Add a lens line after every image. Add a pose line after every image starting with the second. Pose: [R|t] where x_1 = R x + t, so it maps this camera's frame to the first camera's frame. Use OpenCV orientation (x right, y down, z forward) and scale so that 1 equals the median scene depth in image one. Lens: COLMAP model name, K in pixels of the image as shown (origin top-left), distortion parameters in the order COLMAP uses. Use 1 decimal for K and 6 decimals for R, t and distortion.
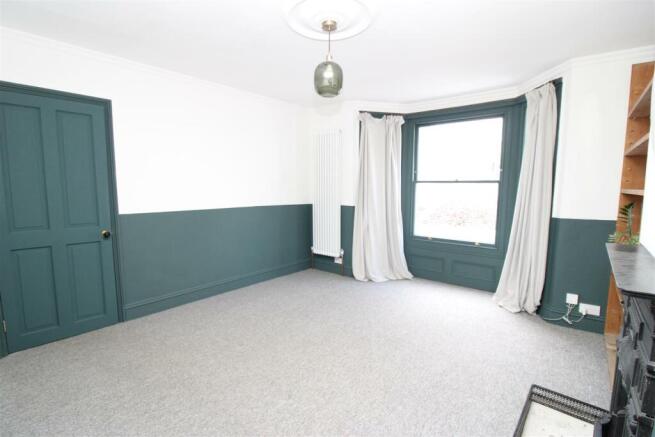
lens RADIAL K [[307.5, 0, 327.5], [0, 307.5, 218.5], [0, 0, 1]] dist [0.001894, 0.000215]
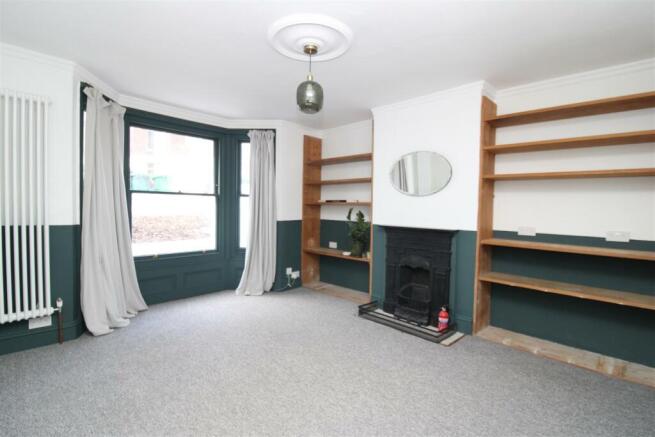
lens RADIAL K [[325.5, 0, 327.5], [0, 325.5, 218.5], [0, 0, 1]] dist [-0.000606, -0.000148]
pose [[0.074831, -0.040816, 0.996361, -0.655566], [0.089973, 0.995363, 0.034018, -0.035976], [-0.993129, 0.087100, 0.078157, 0.511155]]
